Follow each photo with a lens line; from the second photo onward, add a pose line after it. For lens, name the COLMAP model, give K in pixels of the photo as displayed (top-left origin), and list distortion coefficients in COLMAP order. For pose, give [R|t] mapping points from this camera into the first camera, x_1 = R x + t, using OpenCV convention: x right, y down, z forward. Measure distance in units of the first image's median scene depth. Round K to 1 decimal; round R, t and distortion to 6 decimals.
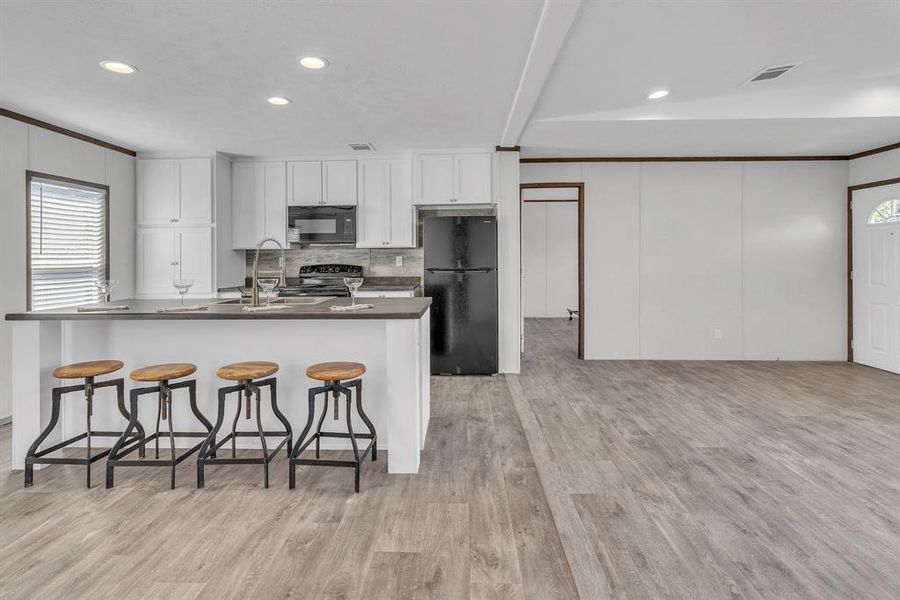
lens RADIAL K [[425.3, 0, 447.8], [0, 425.3, 262.5], [0, 0, 1]] dist [-0.011266, 0.000289]
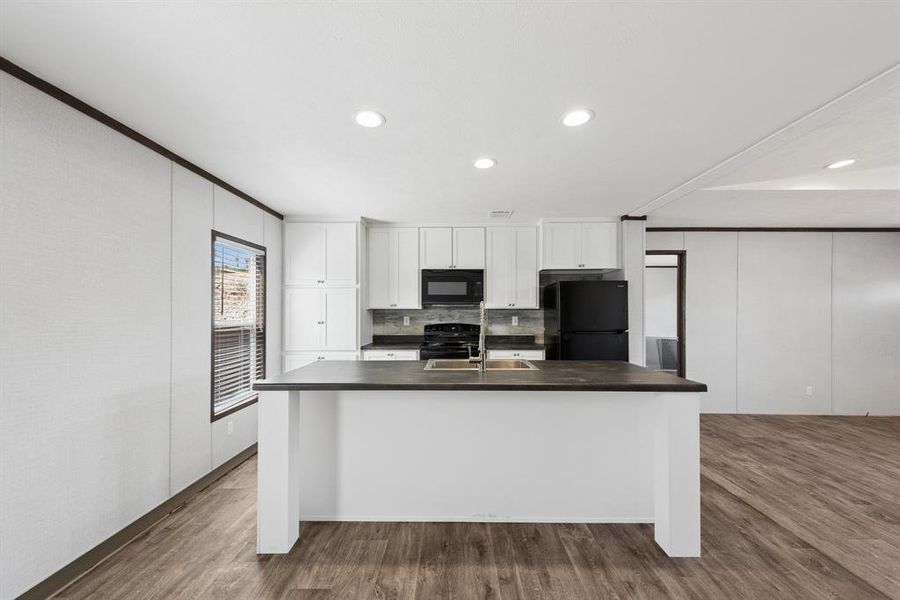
lens RADIAL K [[350.5, 0, 446.7], [0, 350.5, 309.7], [0, 0, 1]] dist [0.009161, -0.002723]
pose [[0.999763, 0.008560, 0.020017, -0.340654], [-0.008115, 0.999720, -0.022213, -0.011888], [-0.020202, 0.022045, 0.999553, 0.116270]]
